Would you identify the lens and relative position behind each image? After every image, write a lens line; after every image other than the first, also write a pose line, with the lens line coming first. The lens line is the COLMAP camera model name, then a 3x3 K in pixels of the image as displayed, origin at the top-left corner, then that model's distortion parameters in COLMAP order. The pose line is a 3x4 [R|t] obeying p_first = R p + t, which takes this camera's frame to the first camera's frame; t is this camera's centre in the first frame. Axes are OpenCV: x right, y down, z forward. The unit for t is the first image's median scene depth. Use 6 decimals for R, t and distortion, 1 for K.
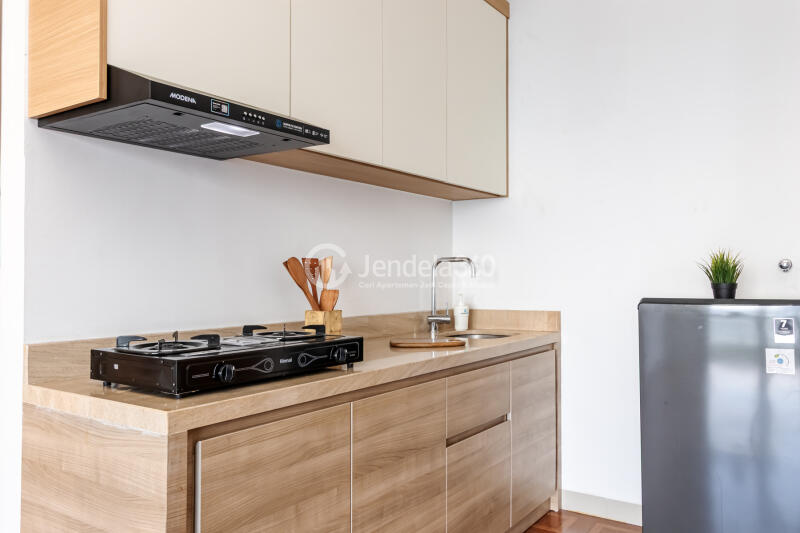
lens RADIAL K [[639.5, 0, 400.1], [0, 639.5, 267.3], [0, 0, 1]] dist [0.009169, -0.000526]
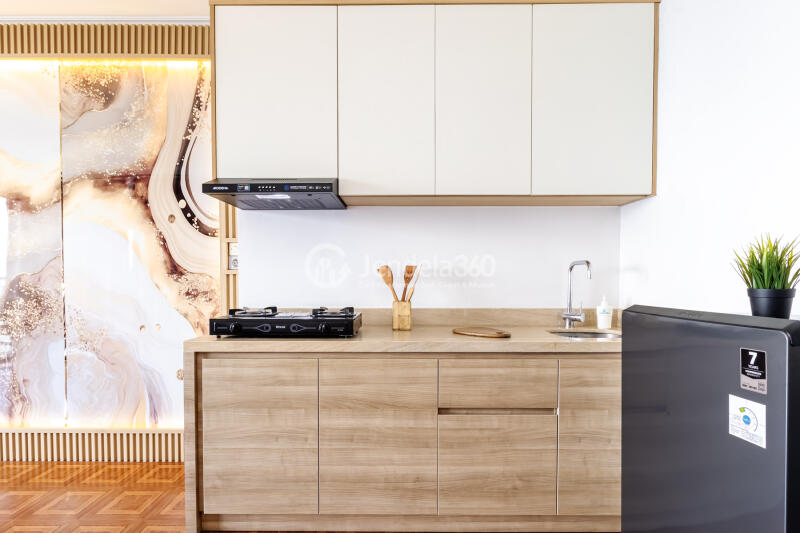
lens RADIAL K [[406.9, 0, 393.8], [0, 406.9, 290.7], [0, 0, 1]] dist [-0.000201, -0.000417]
pose [[0.557316, 0.025985, -0.829894, 0.745481], [0.010591, 0.999206, 0.038399, 0.008230], [0.830233, -0.030189, 0.556599, 0.537699]]
